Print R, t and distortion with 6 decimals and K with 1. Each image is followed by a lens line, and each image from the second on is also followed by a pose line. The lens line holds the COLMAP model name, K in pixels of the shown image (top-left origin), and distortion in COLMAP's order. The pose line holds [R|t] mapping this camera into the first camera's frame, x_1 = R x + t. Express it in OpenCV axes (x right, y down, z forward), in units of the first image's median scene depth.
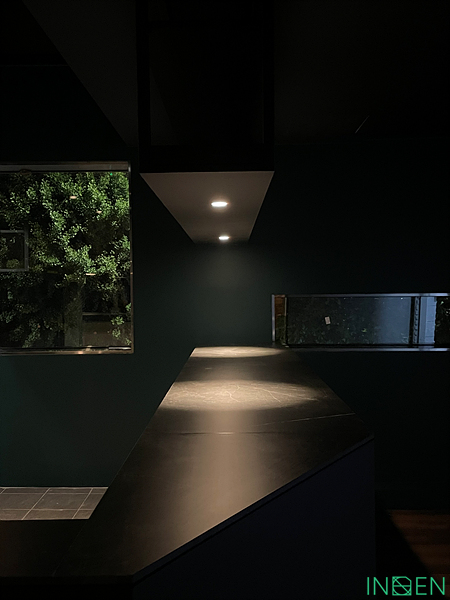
lens RADIAL K [[629.7, 0, 225.0], [0, 629.7, 299.4], [0, 0, 1]] dist [0.001429, 0.000000]
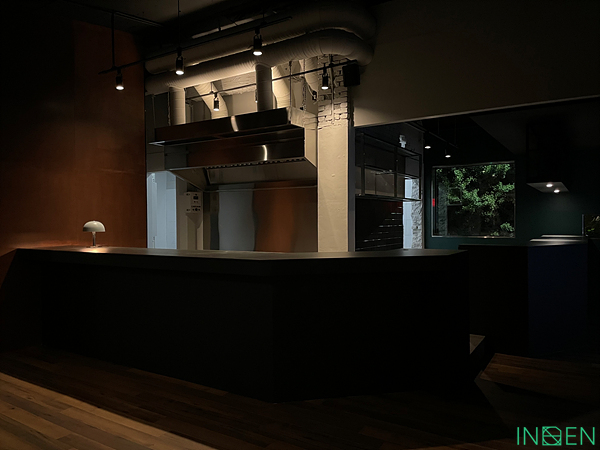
lens RADIAL K [[453.9, 0, 300.1], [0, 453.9, 225.2], [0, 0, 1]] dist [-0.000113, -0.000280]
pose [[0.848803, 0.007131, -0.528661, 0.022820], [-0.006090, 0.999975, 0.003710, 0.009453], [0.528674, 0.000070, 0.848825, -0.278232]]
